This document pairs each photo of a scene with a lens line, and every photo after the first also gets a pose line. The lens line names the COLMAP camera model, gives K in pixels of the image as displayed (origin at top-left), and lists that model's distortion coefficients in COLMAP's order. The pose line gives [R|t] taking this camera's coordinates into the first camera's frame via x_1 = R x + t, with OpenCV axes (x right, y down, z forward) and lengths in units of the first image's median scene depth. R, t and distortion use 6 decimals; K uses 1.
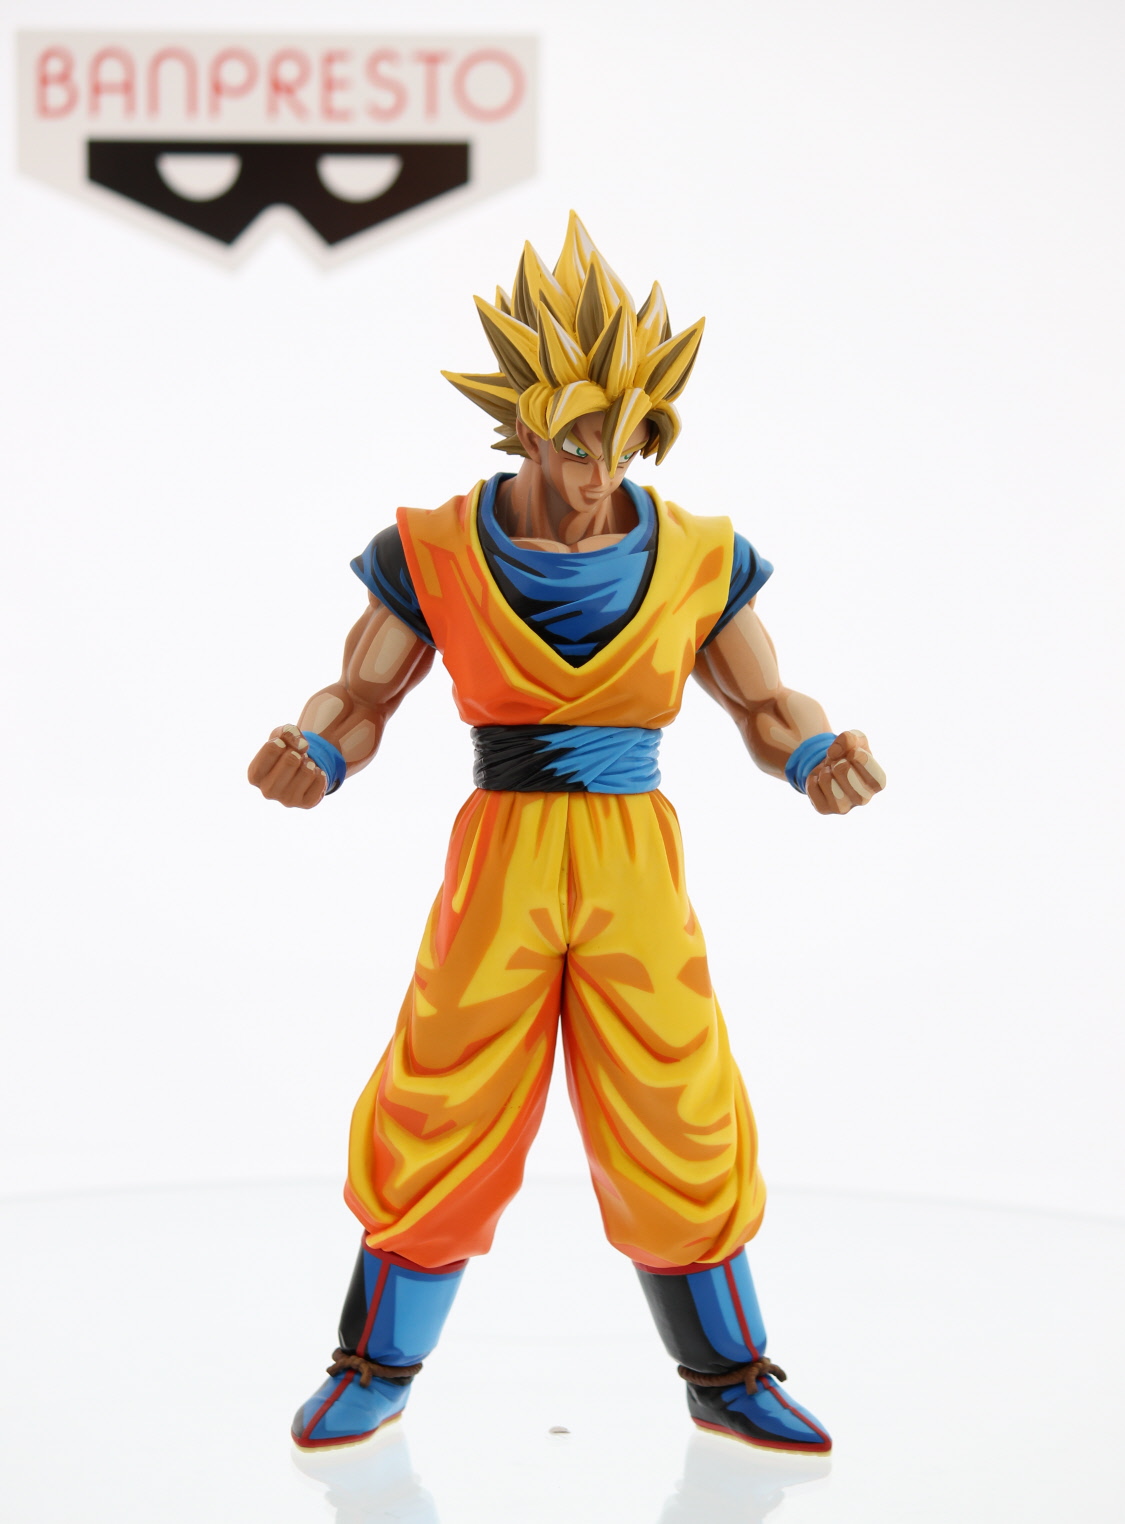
lens RADIAL K [[7912.0, 0, 562.5], [0, 7912.0, 762.0], [0, 0, 1]] dist [0.053752, -2.252678]
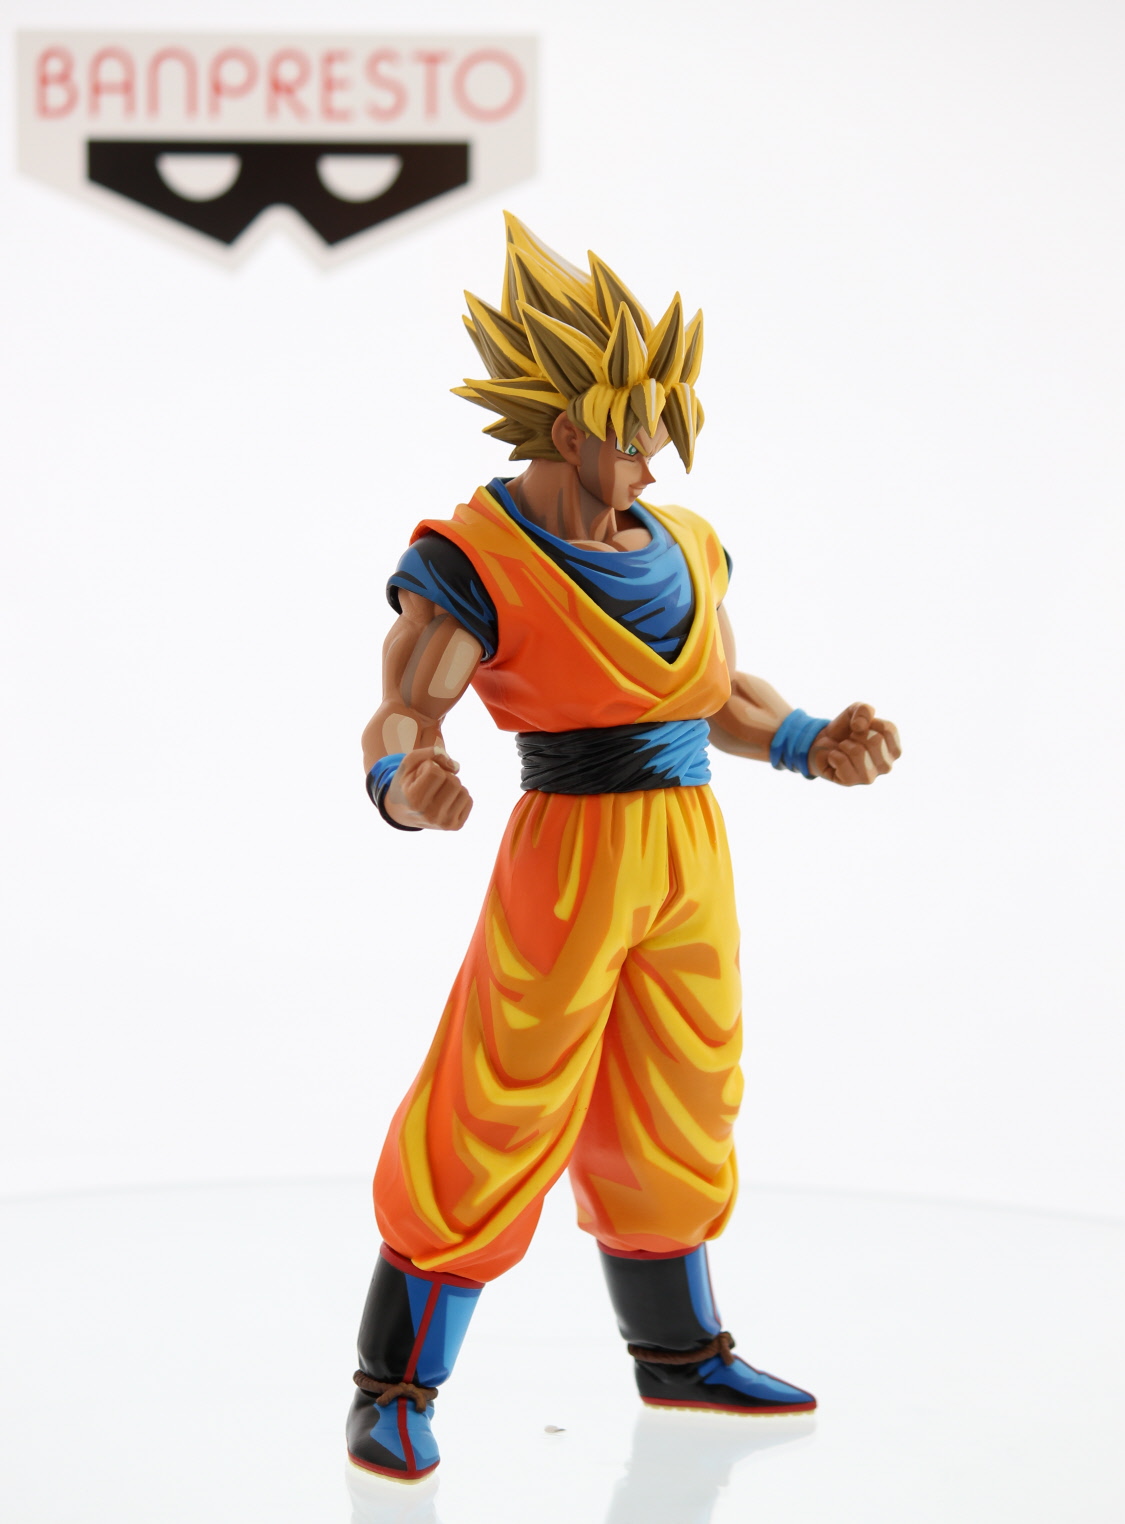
lens RADIAL K [[7912.0, 0, 562.5], [0, 7912.0, 762.0], [0, 0, 1]] dist [0.053752, -2.252678]
pose [[0.801501, -0.094064, 0.590549, -0.601298], [0.087217, 0.995379, 0.040175, -0.040921], [-0.591599, 0.019306, 0.806001, 0.197308]]
